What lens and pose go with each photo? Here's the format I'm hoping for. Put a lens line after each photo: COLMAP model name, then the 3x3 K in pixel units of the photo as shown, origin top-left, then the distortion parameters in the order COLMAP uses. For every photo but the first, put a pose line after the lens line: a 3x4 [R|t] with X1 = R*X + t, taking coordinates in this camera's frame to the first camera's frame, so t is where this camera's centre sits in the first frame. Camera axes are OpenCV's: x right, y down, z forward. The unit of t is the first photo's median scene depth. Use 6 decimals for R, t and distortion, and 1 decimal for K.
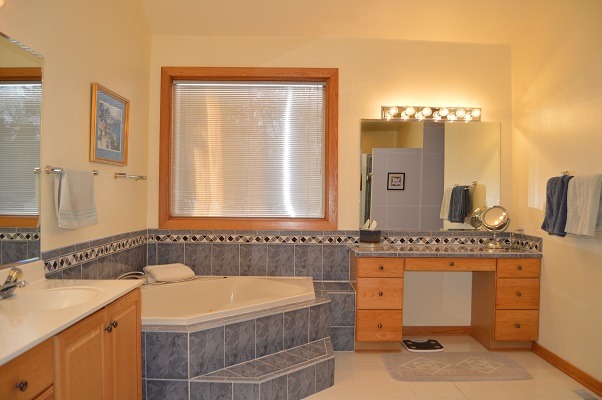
lens RADIAL K [[479.4, 0, 300.5], [0, 479.4, 199.5], [0, 0, 1]] dist [-0.087376, 0.030194]
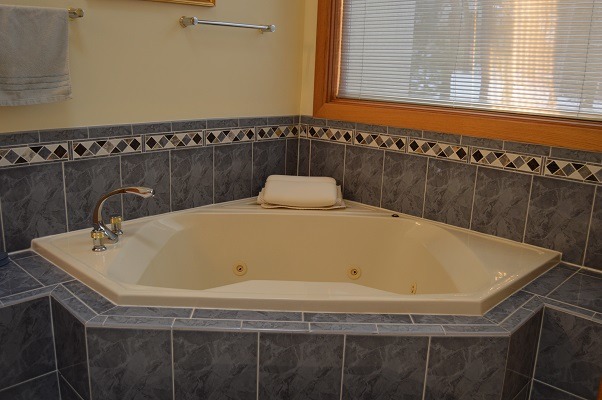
lens RADIAL K [[544.1, 0, 301.0], [0, 544.1, 201.2], [0, 0, 1]] dist [-0.080620, 0.000000]
pose [[0.711008, 0.183003, -0.678953, 0.181140], [-0.031264, 0.972814, 0.229469, 0.008245], [0.702489, -0.141927, 0.697400, 0.488721]]
